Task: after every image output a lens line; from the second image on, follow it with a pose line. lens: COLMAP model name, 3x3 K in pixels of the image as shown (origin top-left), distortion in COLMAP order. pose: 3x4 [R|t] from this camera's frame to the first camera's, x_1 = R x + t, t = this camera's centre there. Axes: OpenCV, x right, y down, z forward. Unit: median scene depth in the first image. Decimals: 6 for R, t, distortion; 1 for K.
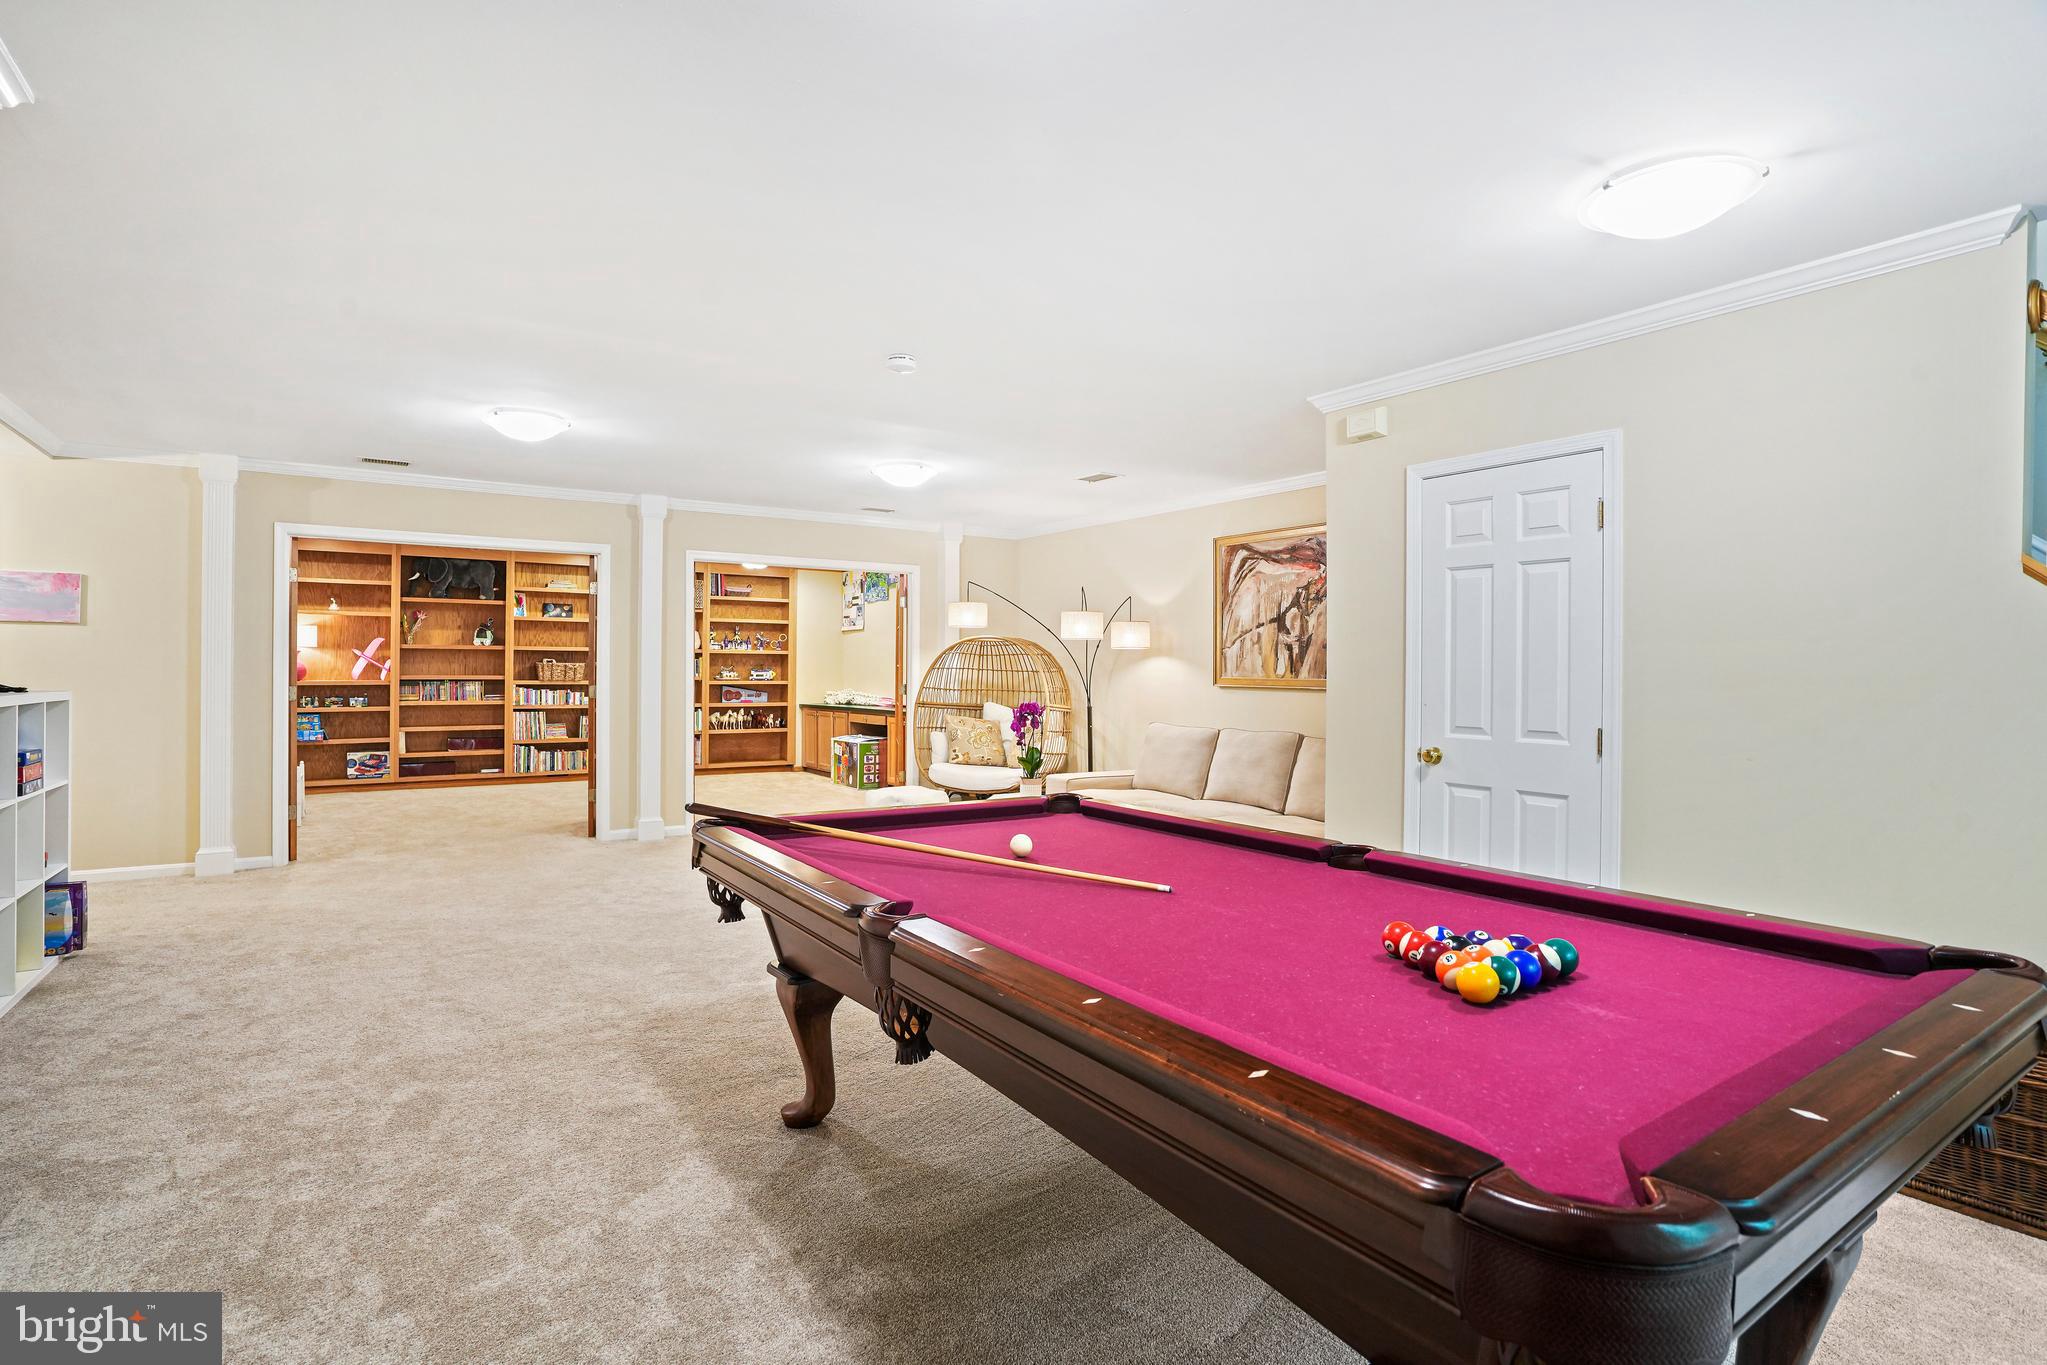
lens RADIAL K [[991.8, 0, 1011.8], [0, 991.8, 670.9], [0, 0, 1]] dist [-0.039992, 0.009006]
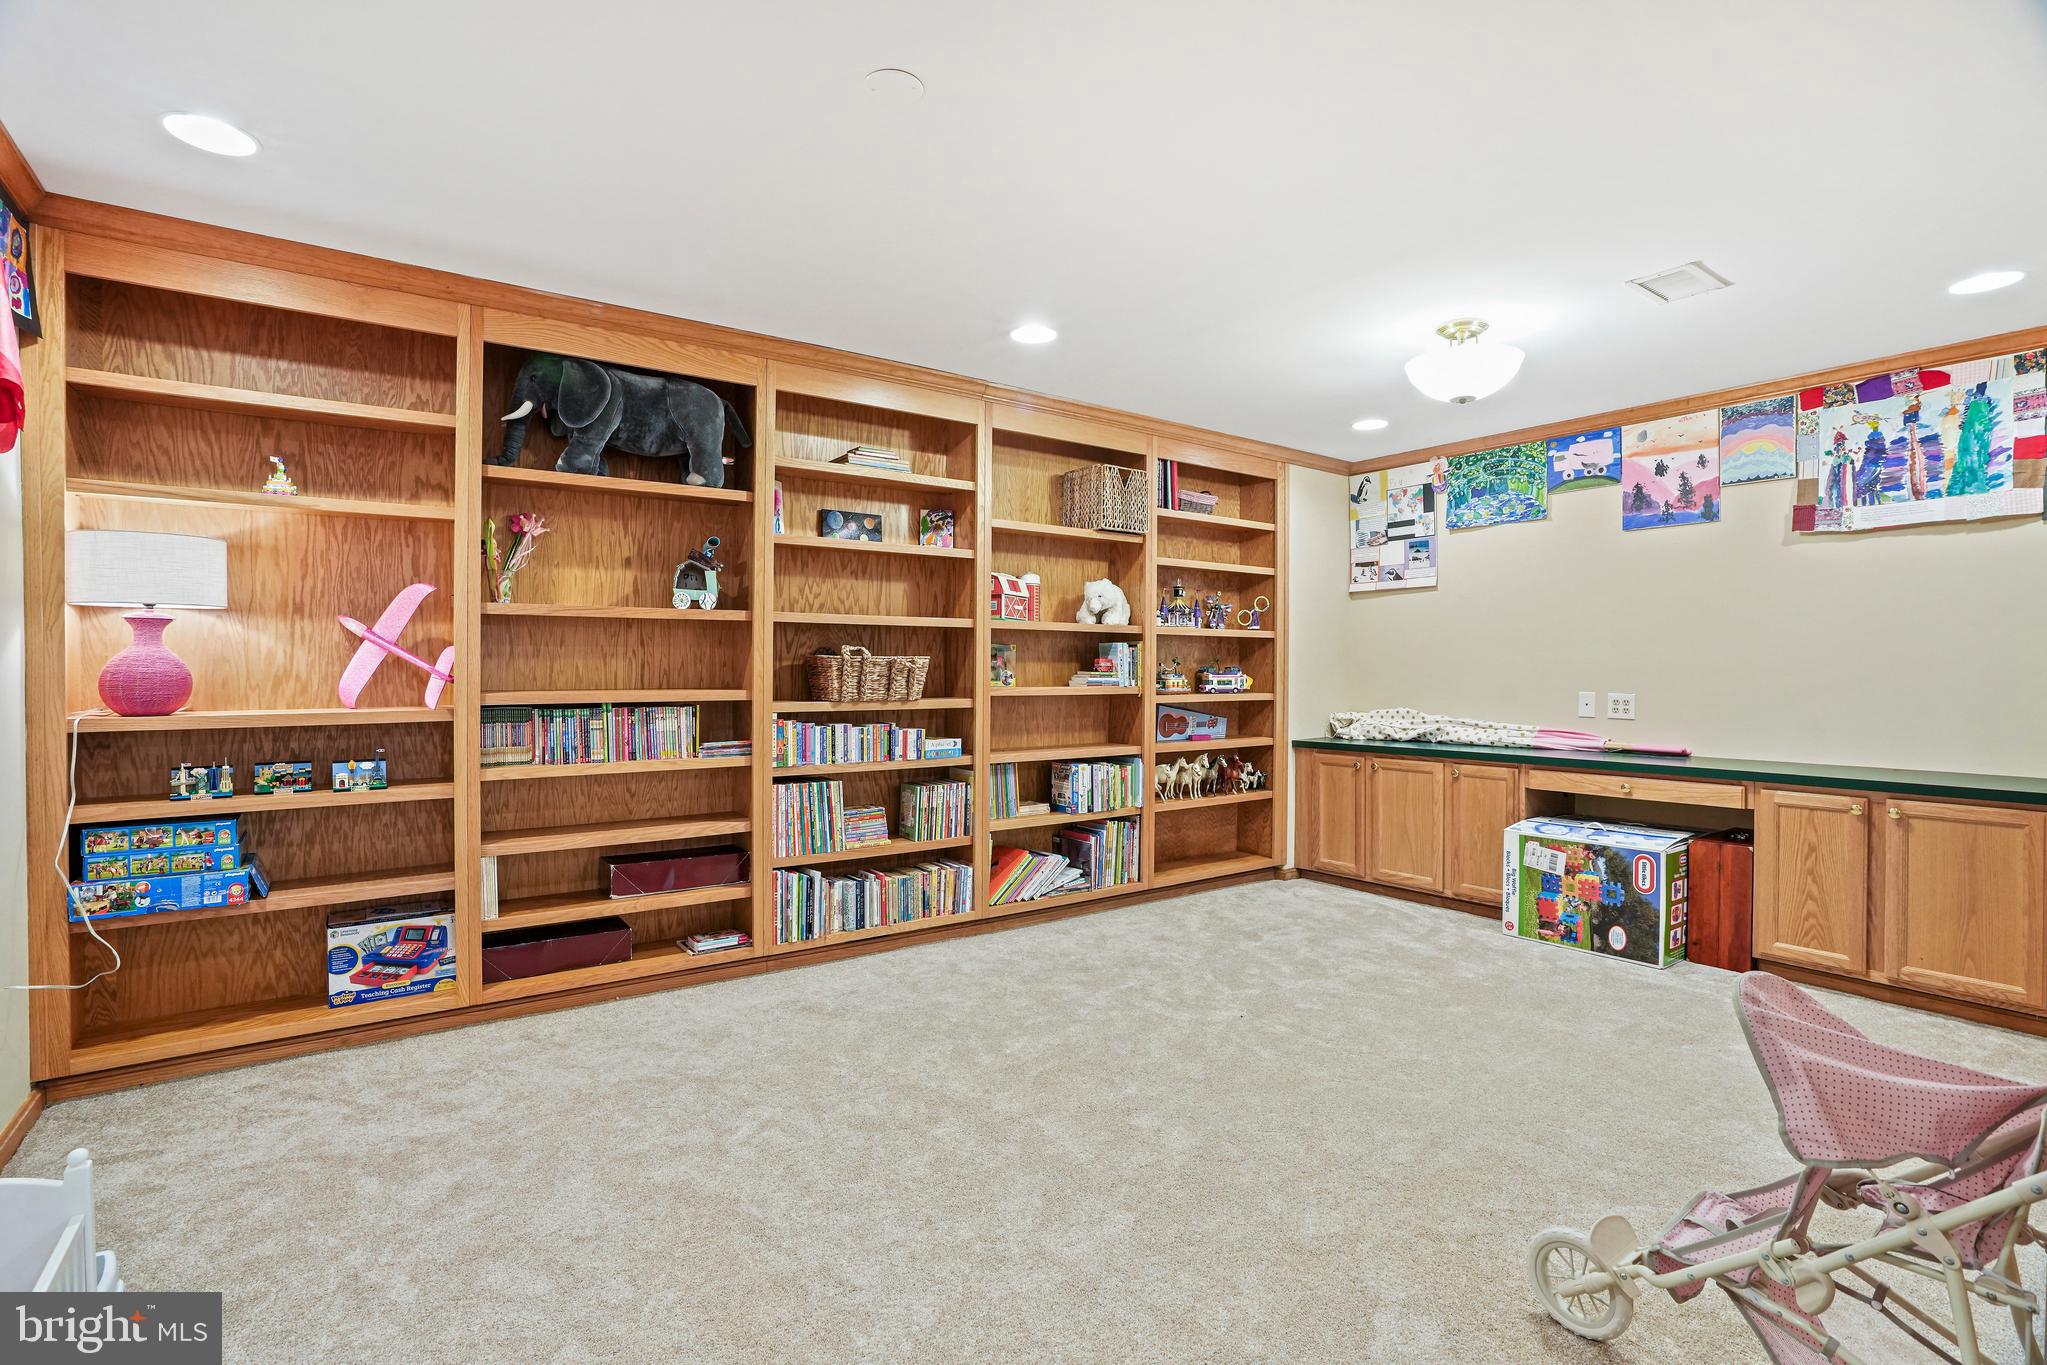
lens RADIAL K [[991.8, 0, 1042.2], [0, 991.8, 677.6], [0, 0, 1]] dist [-0.039992, 0.009006]
pose [[0.998740, -0.004574, 0.049980, -0.424680], [0.004000, 0.999925, 0.011576, -0.004001], [-0.050029, -0.011362, 0.998683, 0.615331]]
